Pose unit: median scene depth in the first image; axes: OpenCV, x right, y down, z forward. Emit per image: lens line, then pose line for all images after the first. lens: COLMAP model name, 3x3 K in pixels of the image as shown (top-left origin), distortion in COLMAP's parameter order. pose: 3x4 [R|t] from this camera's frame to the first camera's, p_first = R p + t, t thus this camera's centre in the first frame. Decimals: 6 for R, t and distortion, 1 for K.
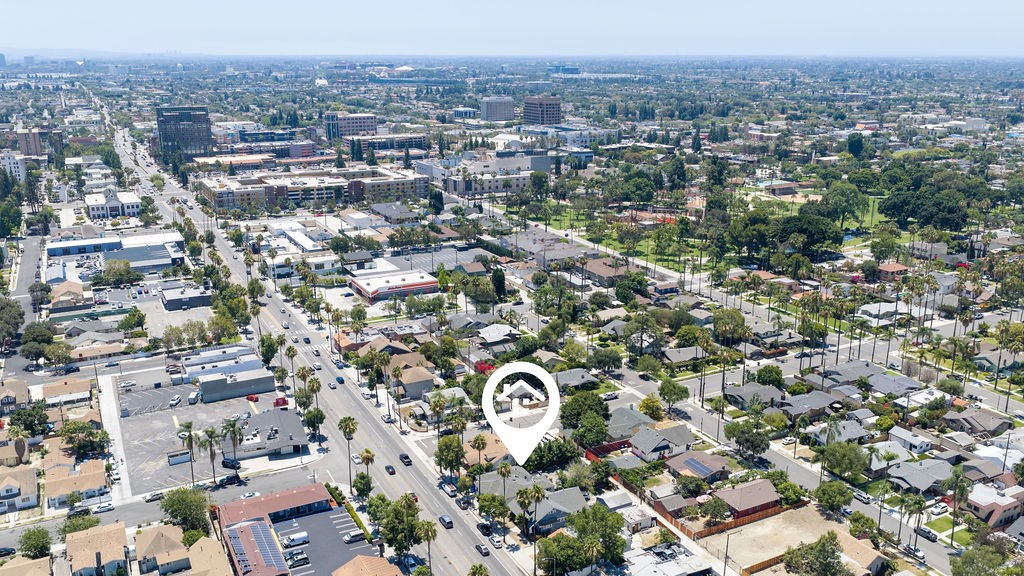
lens RADIAL K [[841.5, 0, 512.0], [0, 841.5, 290.4], [0, 0, 1]] dist [0.027798, -0.053385]
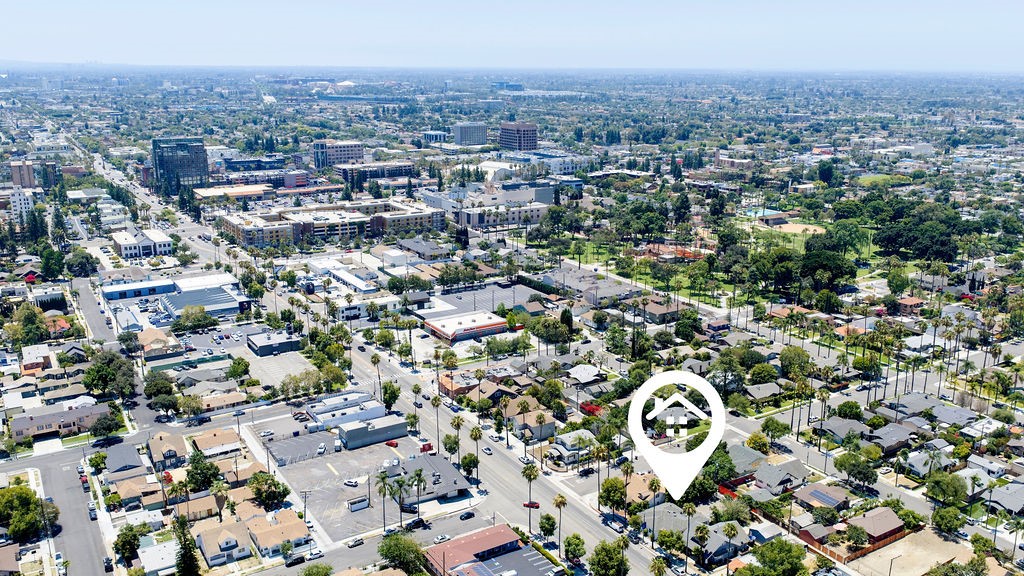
lens RADIAL K [[841.5, 0, 513.1], [0, 841.5, 285.8], [0, 0, 1]] dist [0.027798, -0.053385]
pose [[0.996866, -0.014706, 0.077723, -0.162943], [0.016158, 0.999706, -0.018081, -0.037240], [-0.077435, 0.019280, 0.996811, -0.067534]]
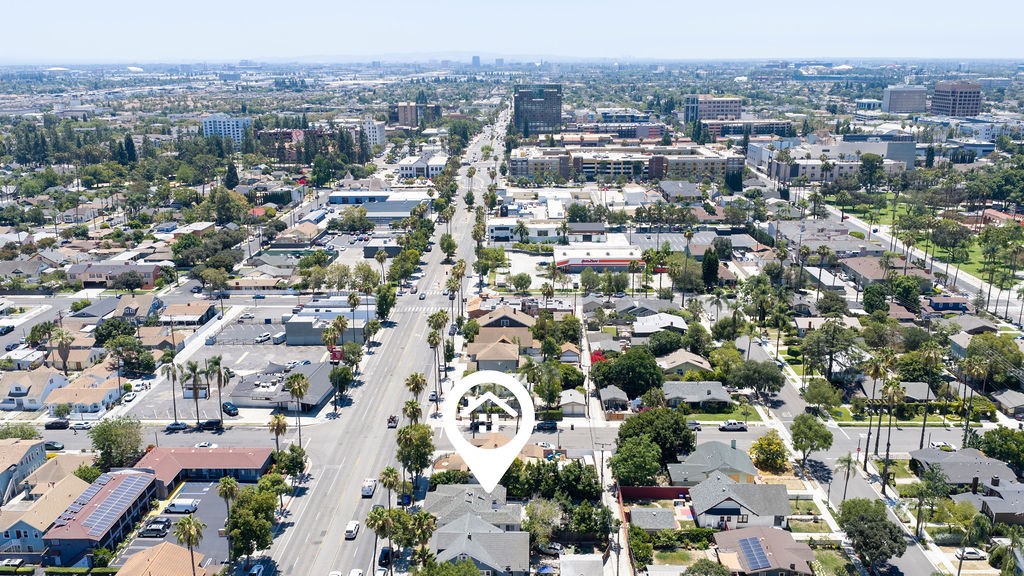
lens RADIAL K [[841.5, 0, 511.1], [0, 841.5, 288.7], [0, 0, 1]] dist [0.027798, -0.053385]
pose [[0.876821, 0.121490, -0.465216, 0.186673], [-0.124280, 0.991937, 0.024805, 0.013385], [0.464478, 0.036067, 0.884850, 0.206263]]
